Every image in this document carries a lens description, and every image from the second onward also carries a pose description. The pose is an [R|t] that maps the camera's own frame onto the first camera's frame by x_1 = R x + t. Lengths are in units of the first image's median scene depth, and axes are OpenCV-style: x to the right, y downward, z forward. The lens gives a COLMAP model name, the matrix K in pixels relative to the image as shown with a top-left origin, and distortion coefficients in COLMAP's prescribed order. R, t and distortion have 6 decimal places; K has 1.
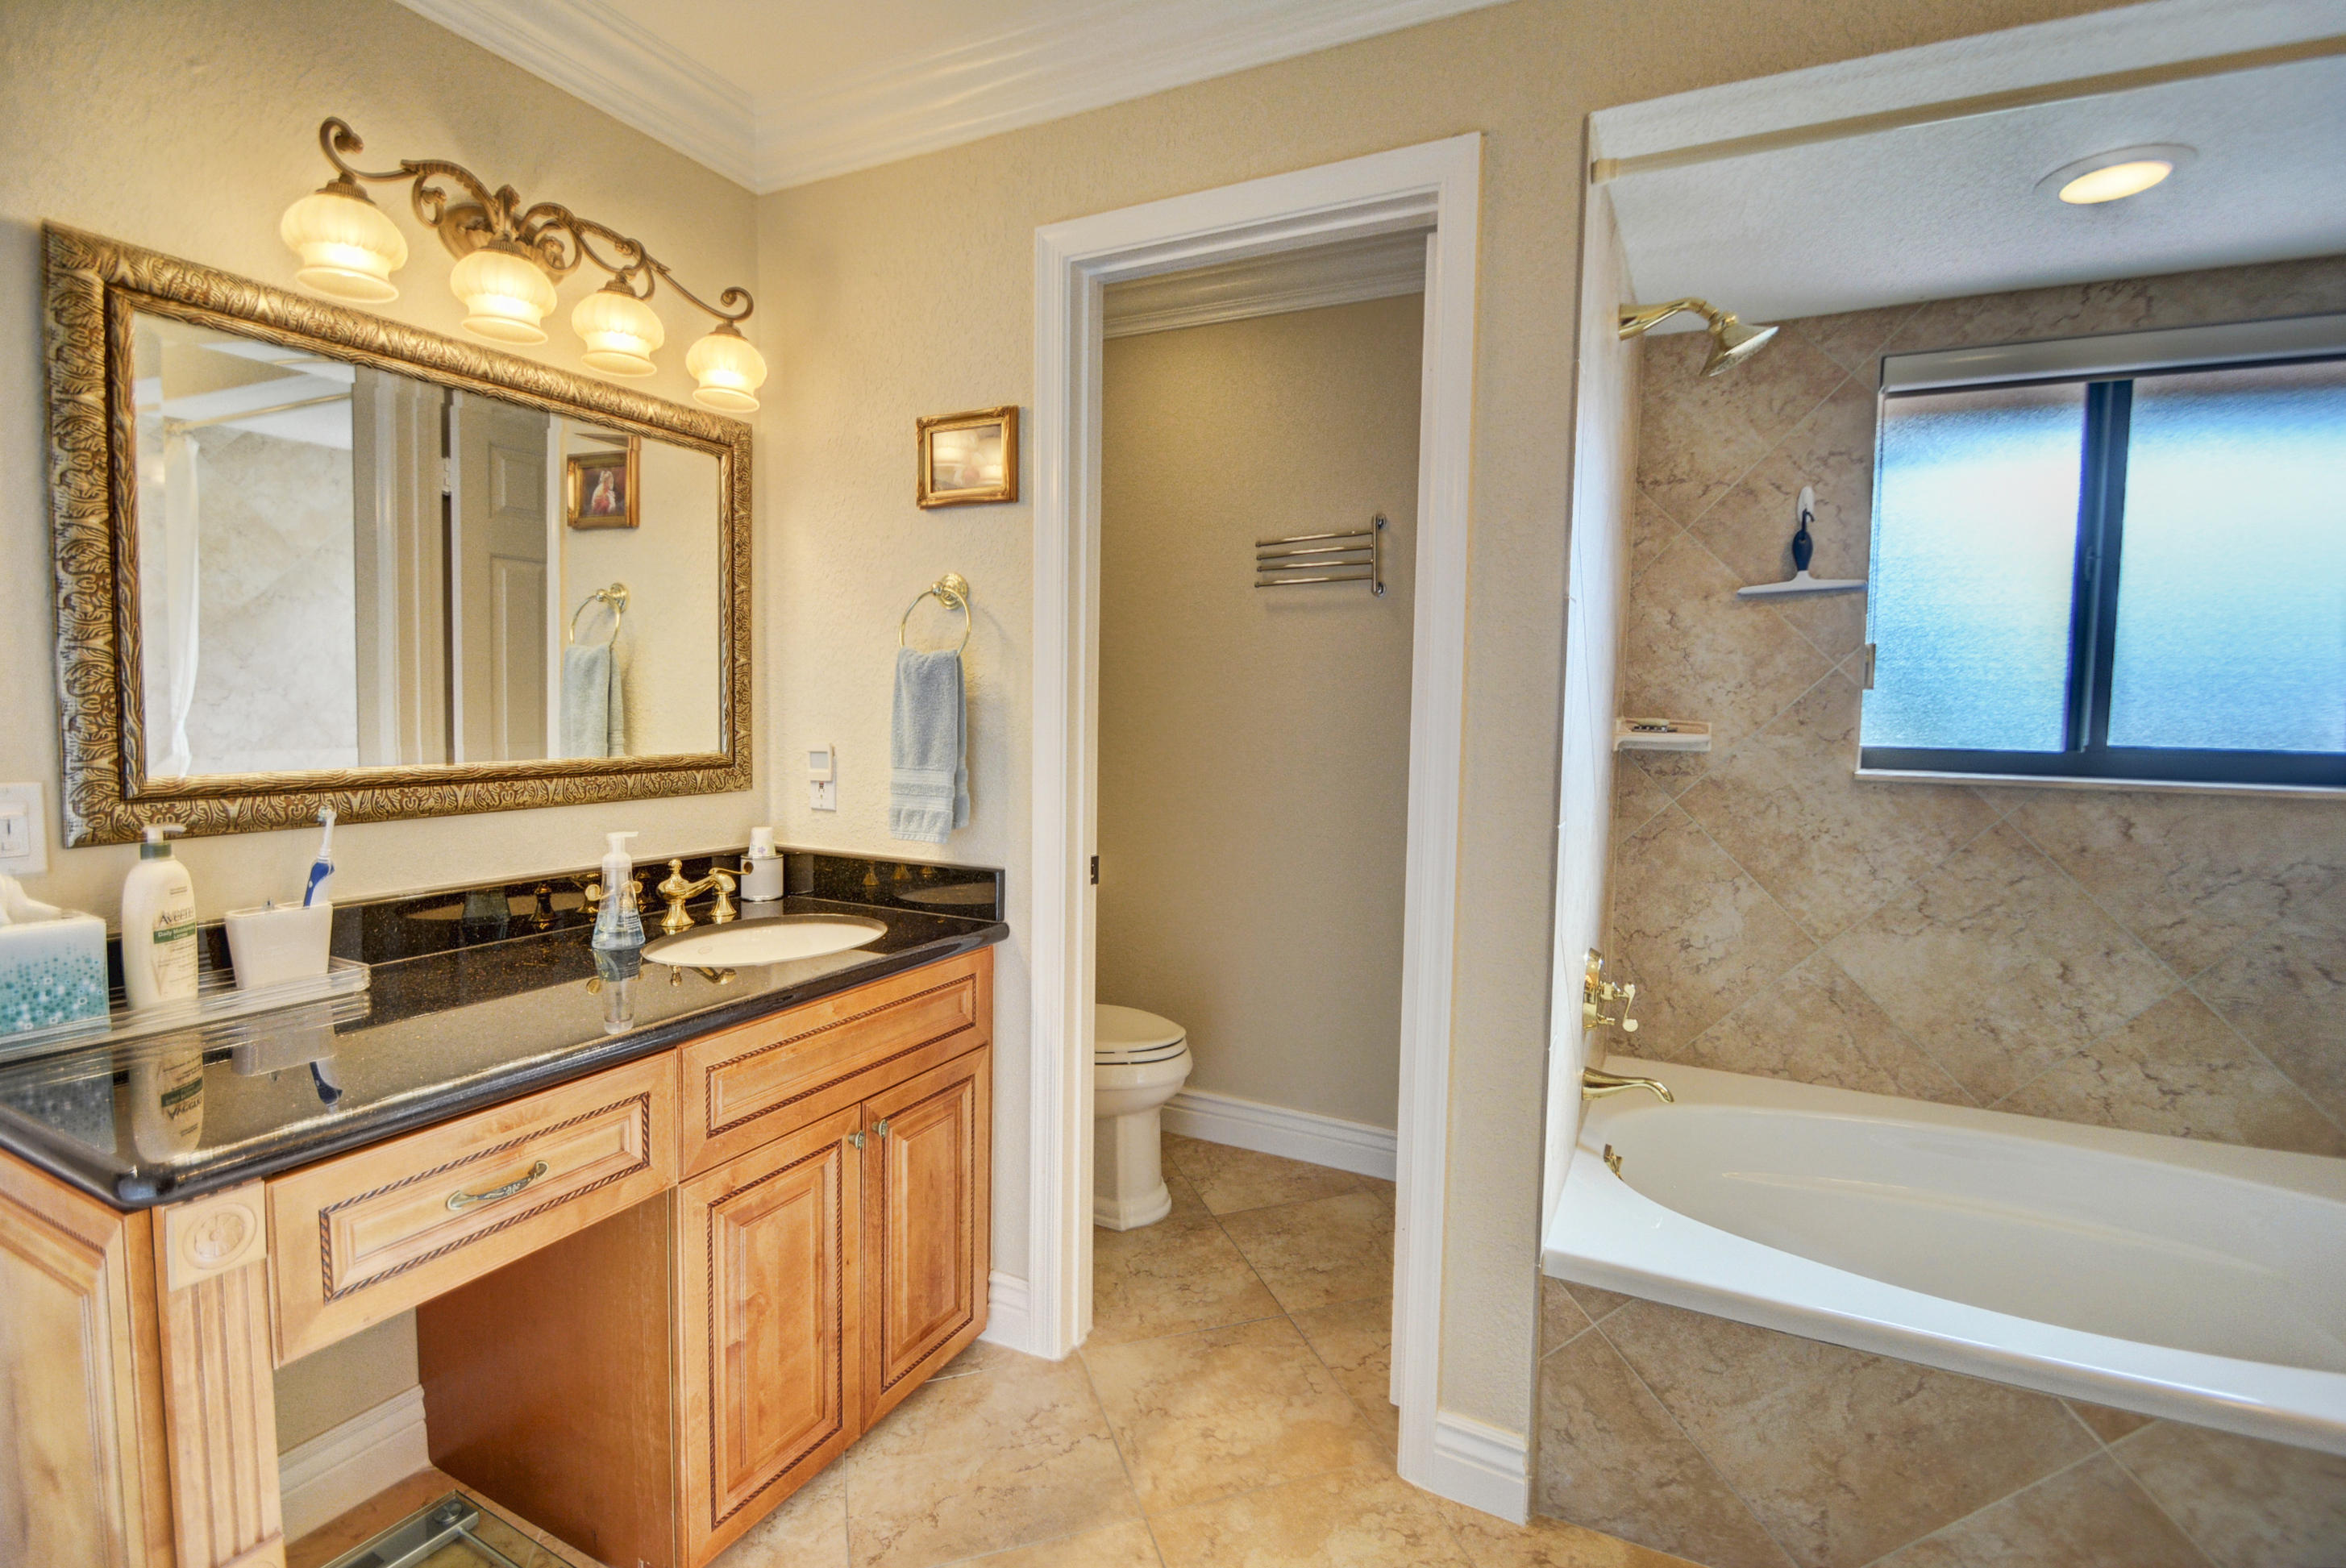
lens RADIAL K [[1061.8, 0, 1190.2], [0, 1061.8, 771.9], [0, 0, 1]] dist [0.007342, -0.014268]
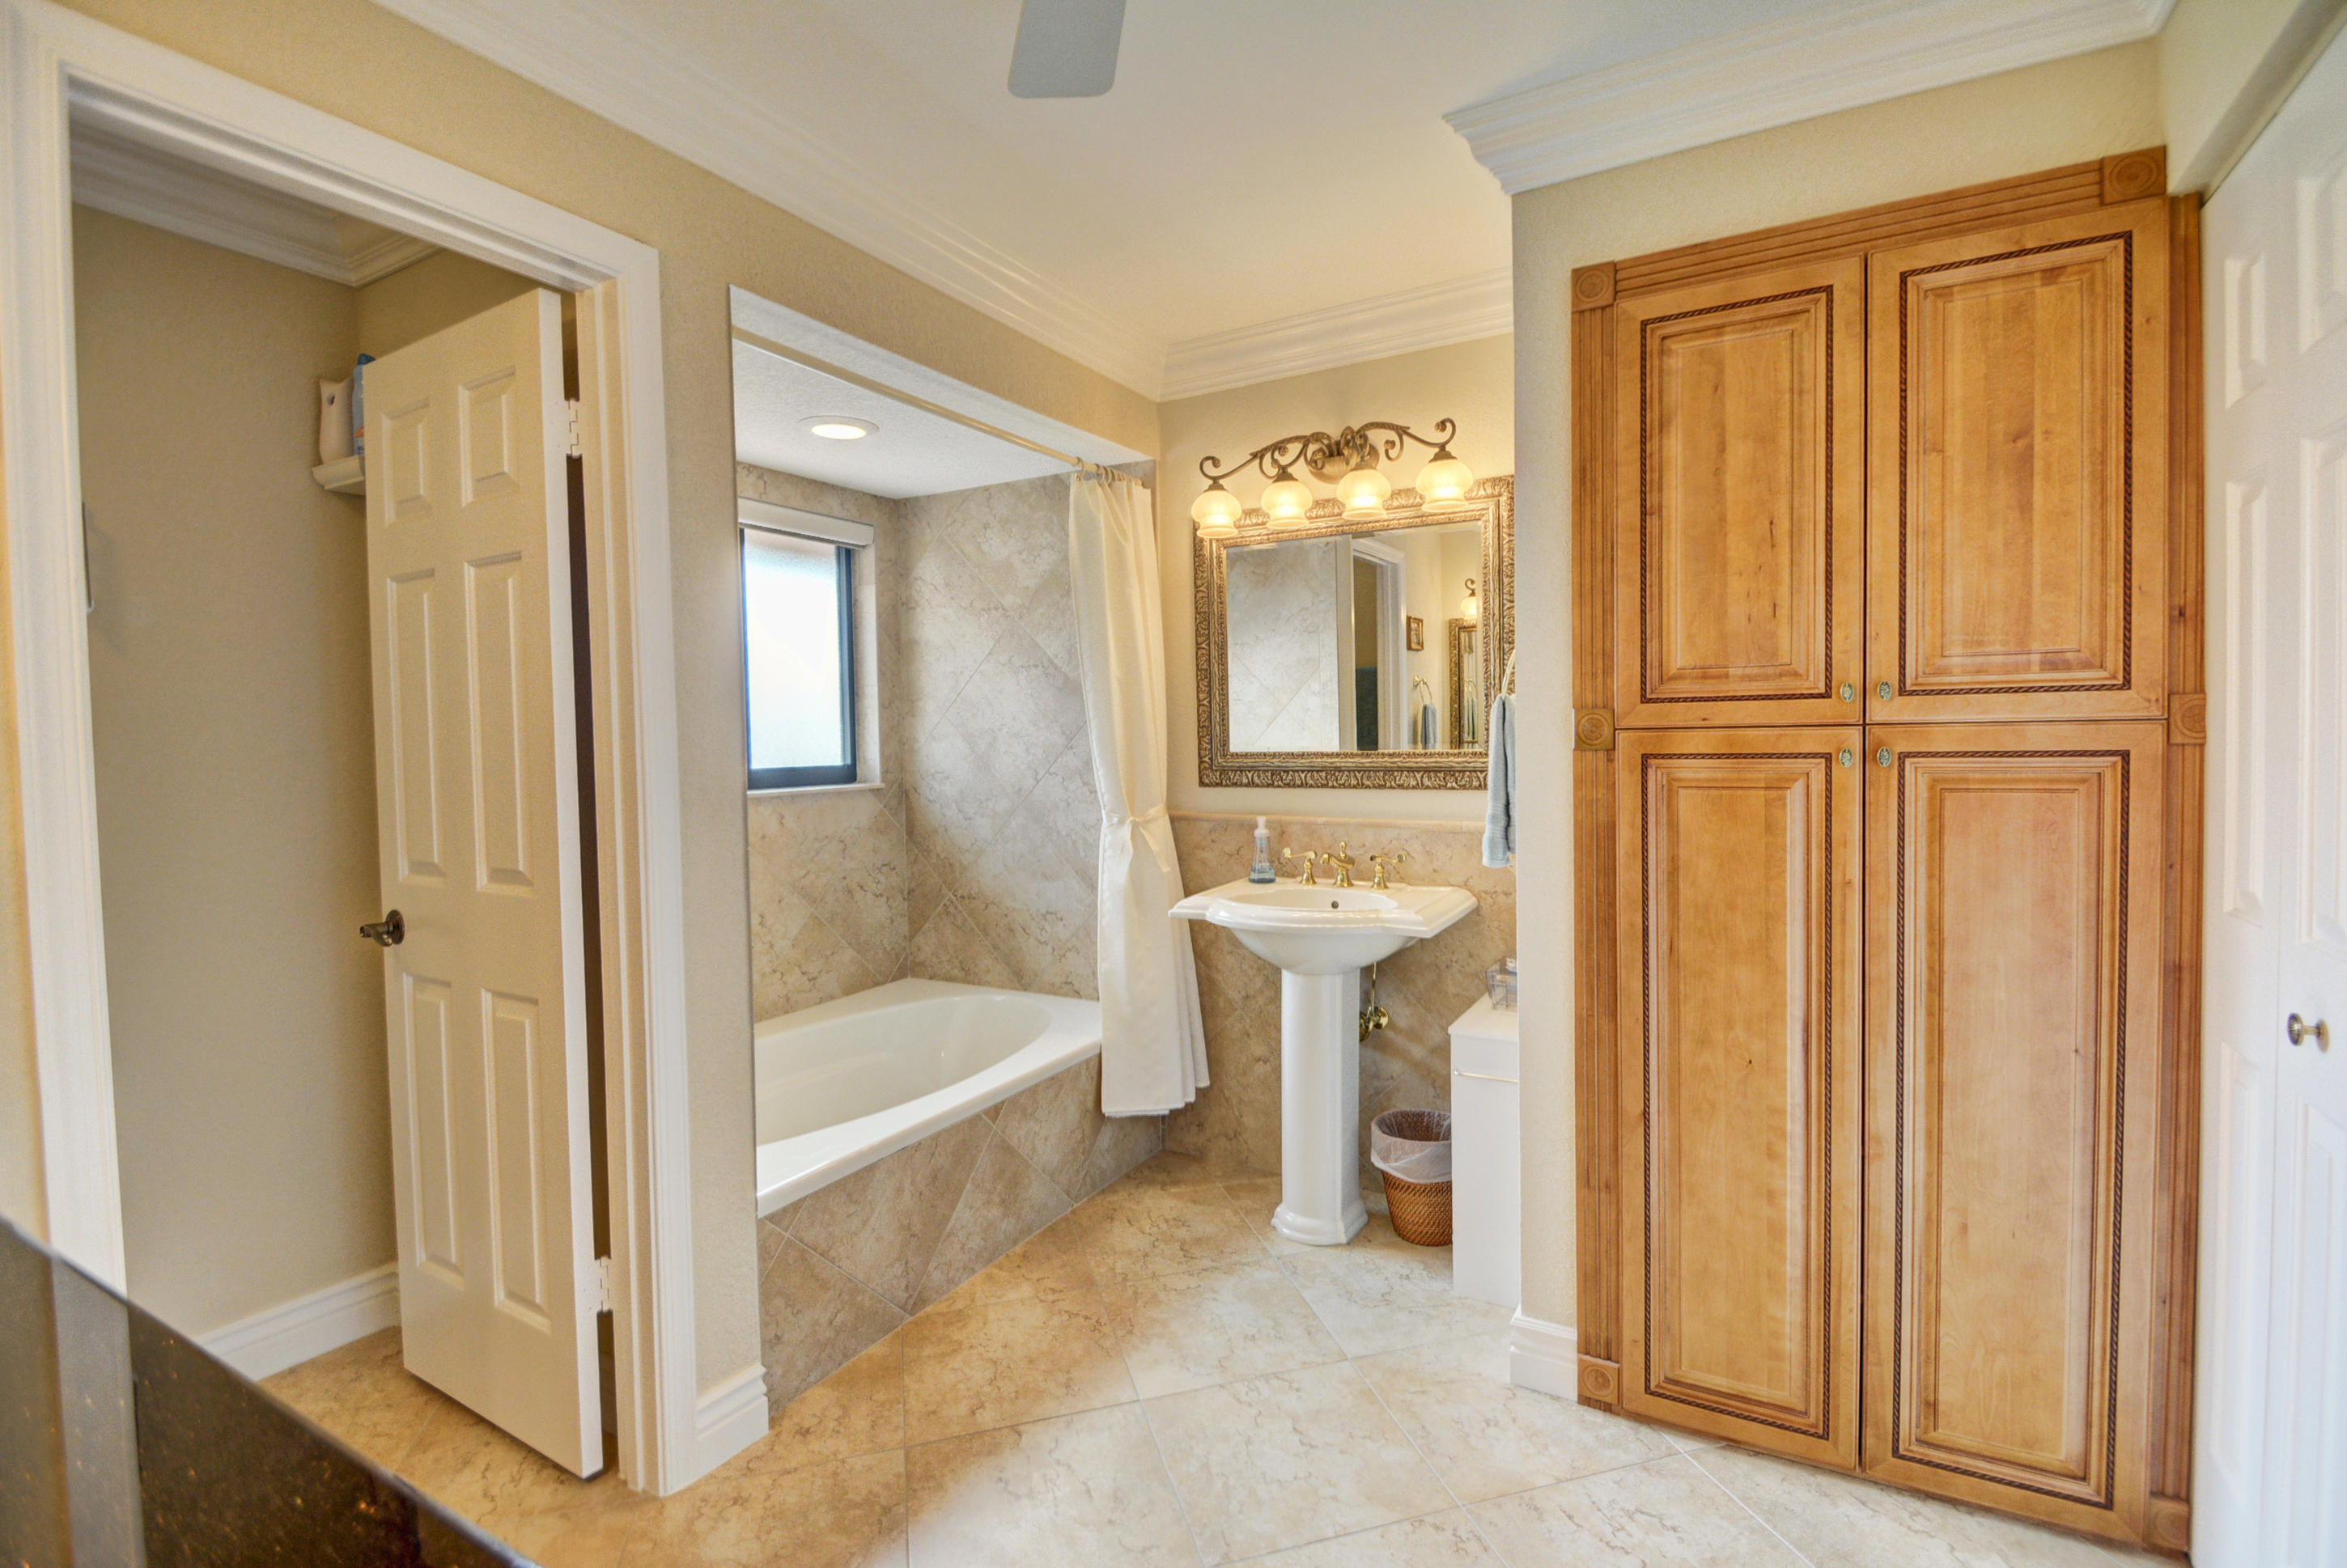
lens RADIAL K [[1043.8, 0, 1174.2], [0, 1043.8, 776.5], [0, 0, 1]] dist [0.004536, -0.014291]
pose [[0.073200, -0.058847, 0.995580, -0.559763], [0.087773, 0.994764, 0.052345, -0.036496], [-0.993447, 0.083554, 0.077982, 0.276689]]
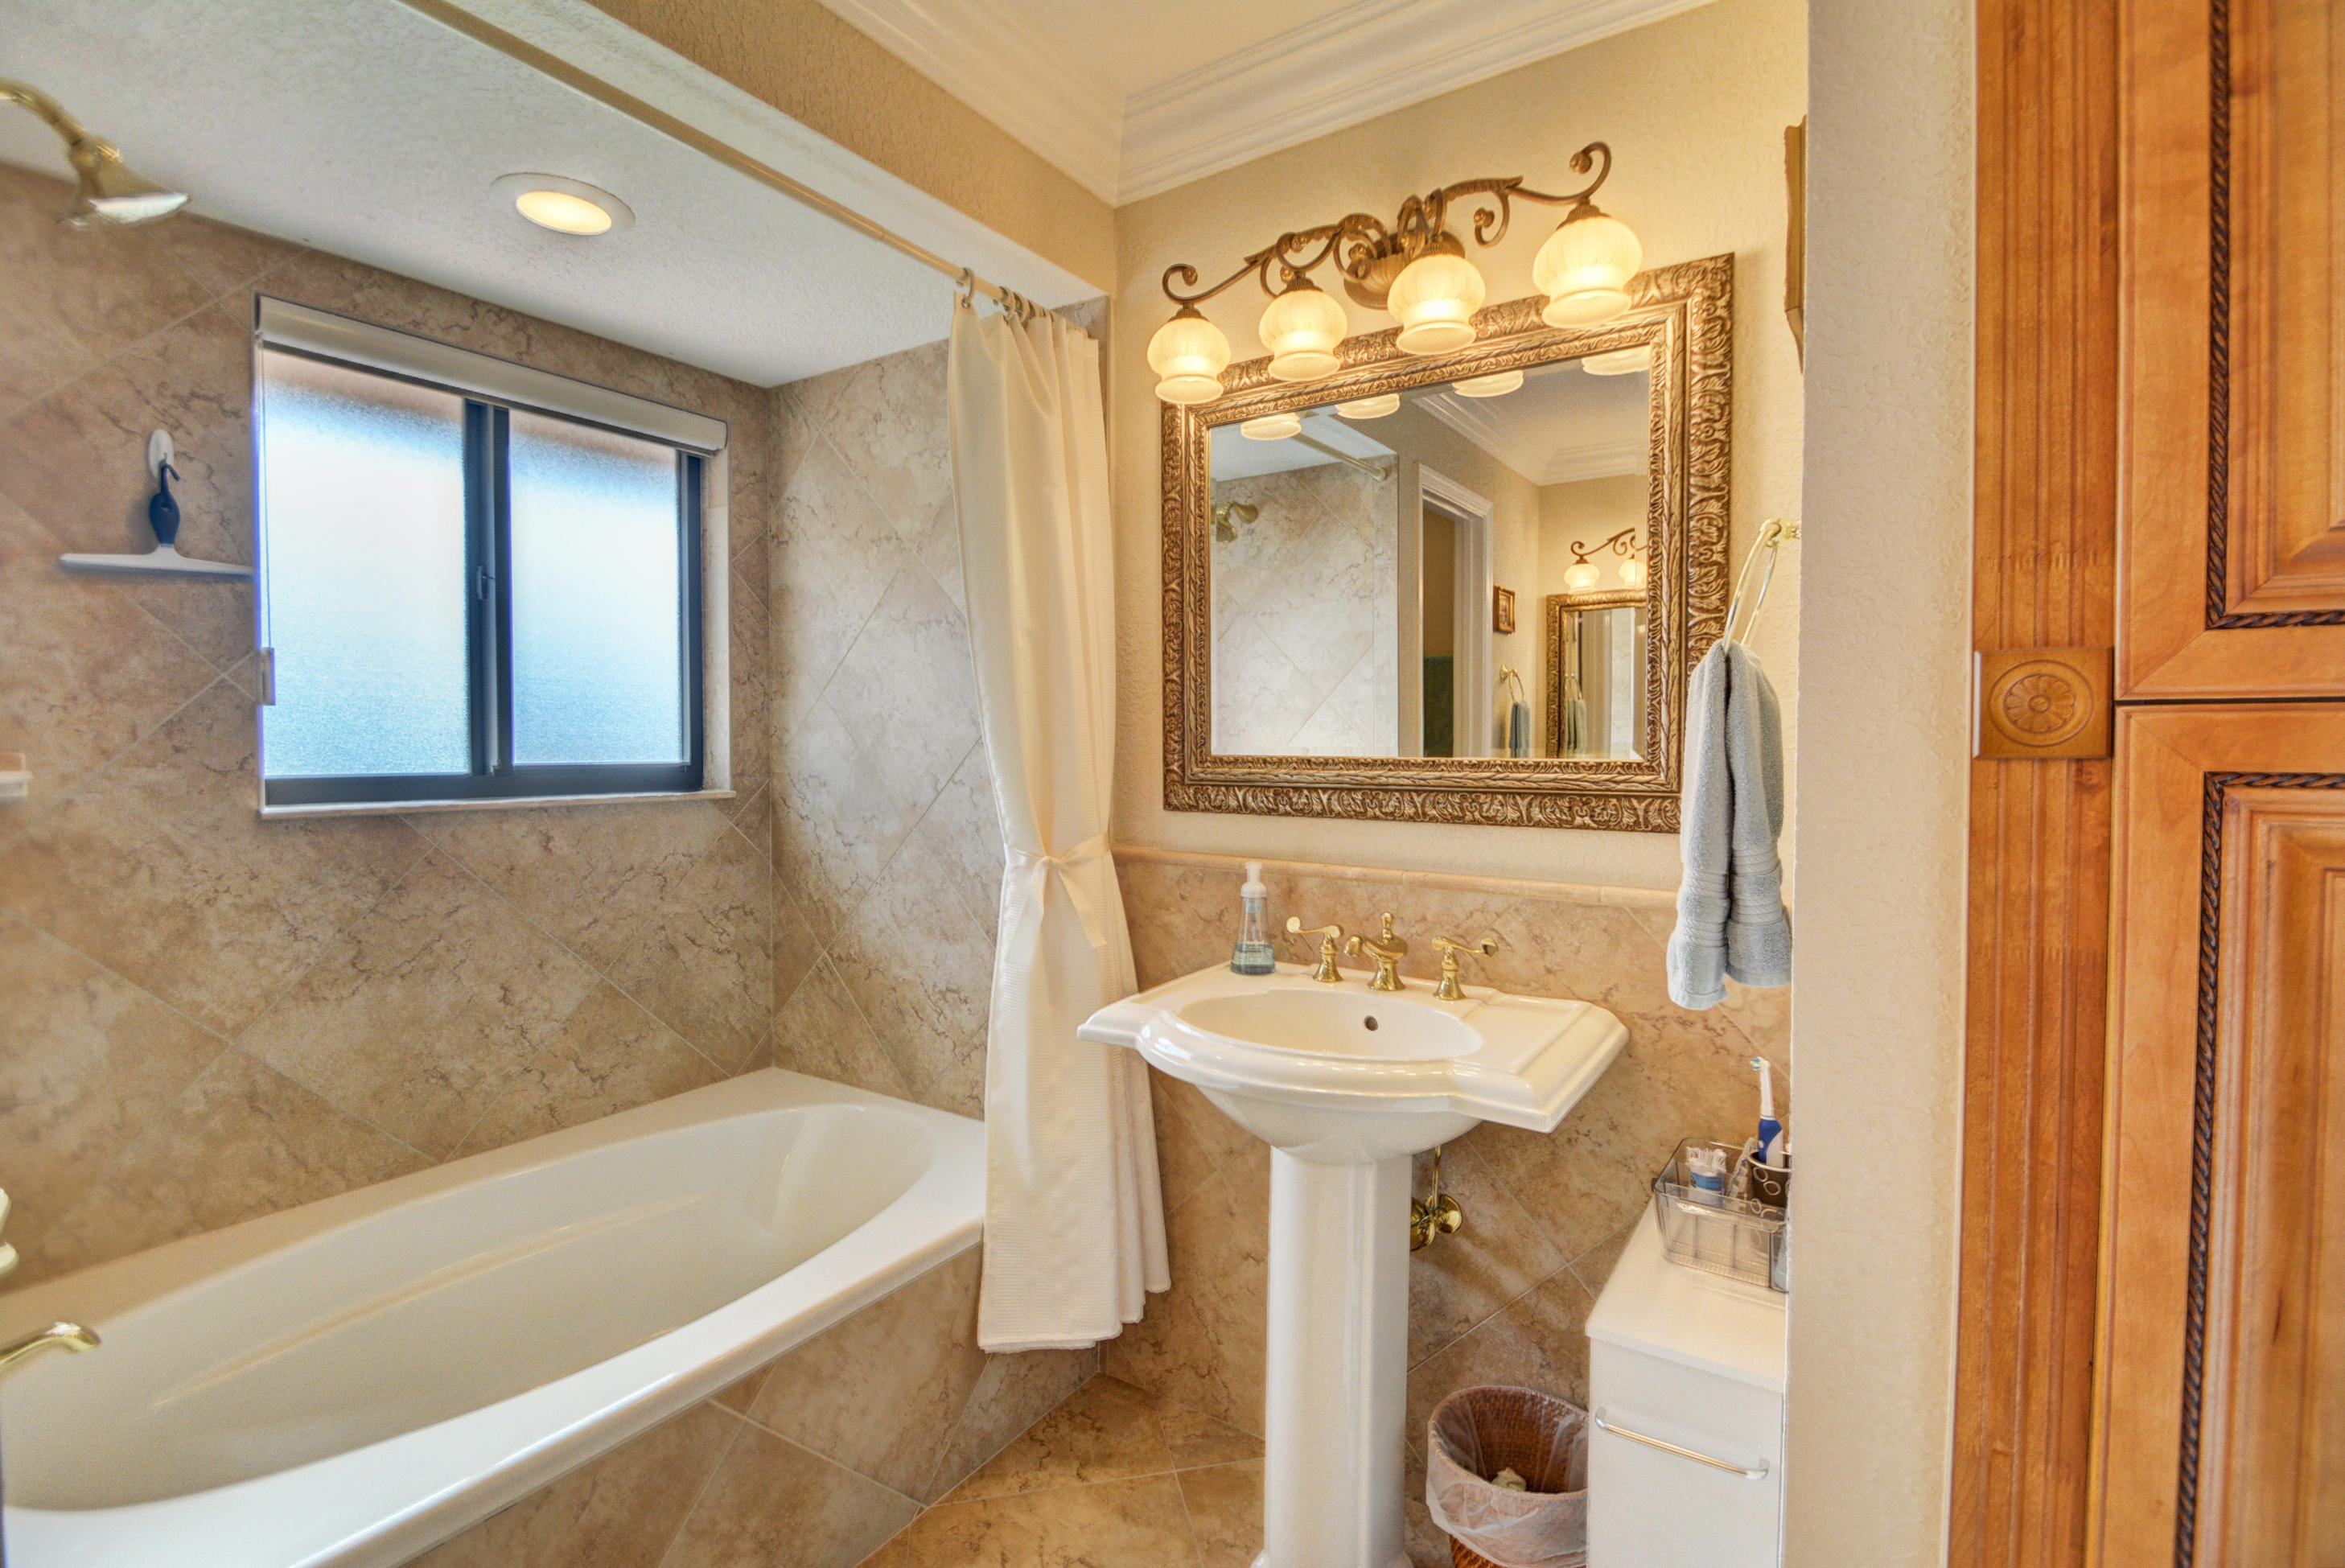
lens RADIAL K [[1057.1, 0, 1179.5], [0, 1057.1, 766.5], [0, 0, 1]] dist [0.031954, -0.026376]
pose [[0.133115, -0.039895, 0.990297, -0.065736], [0.068067, 0.997198, 0.031024, -0.010497], [-0.988761, 0.063277, 0.135457, 0.218531]]
